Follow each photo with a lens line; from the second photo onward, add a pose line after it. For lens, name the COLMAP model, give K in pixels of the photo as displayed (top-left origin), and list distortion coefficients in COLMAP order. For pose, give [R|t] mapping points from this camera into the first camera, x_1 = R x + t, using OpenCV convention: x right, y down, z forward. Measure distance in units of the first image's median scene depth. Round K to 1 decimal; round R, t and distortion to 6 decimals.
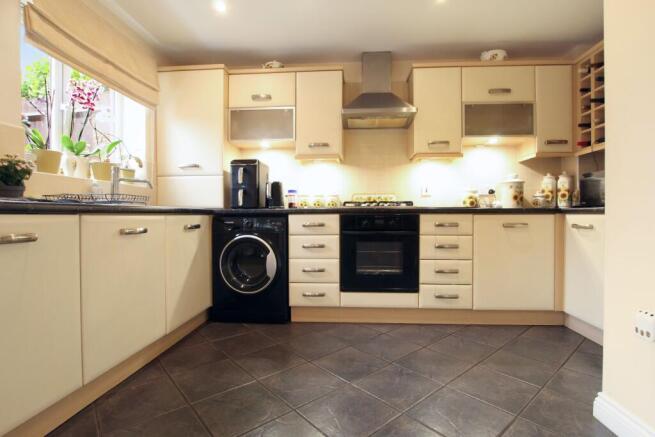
lens RADIAL K [[325.8, 0, 327.5], [0, 325.8, 218.5], [0, 0, 1]] dist [-0.028810, 0.000165]
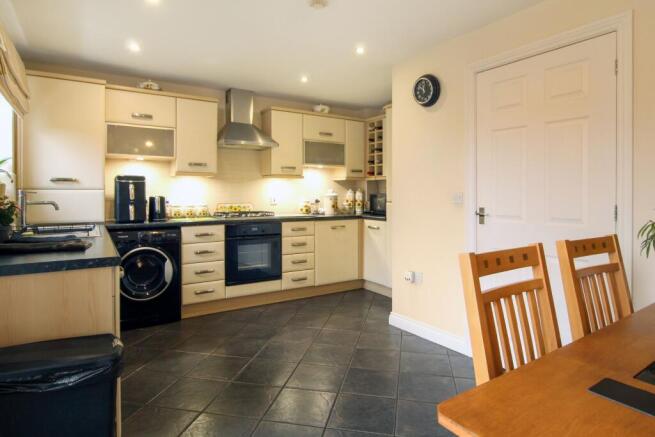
lens RADIAL K [[376.2, 0, 327.9], [0, 376.2, 199.3], [0, 0, 1]] dist [-0.005308, -0.000359]
pose [[0.804717, -0.006361, 0.593624, -0.489972], [0.006222, 0.999978, 0.002281, -0.109212], [-0.593626, 0.001859, 0.804739, -0.392205]]
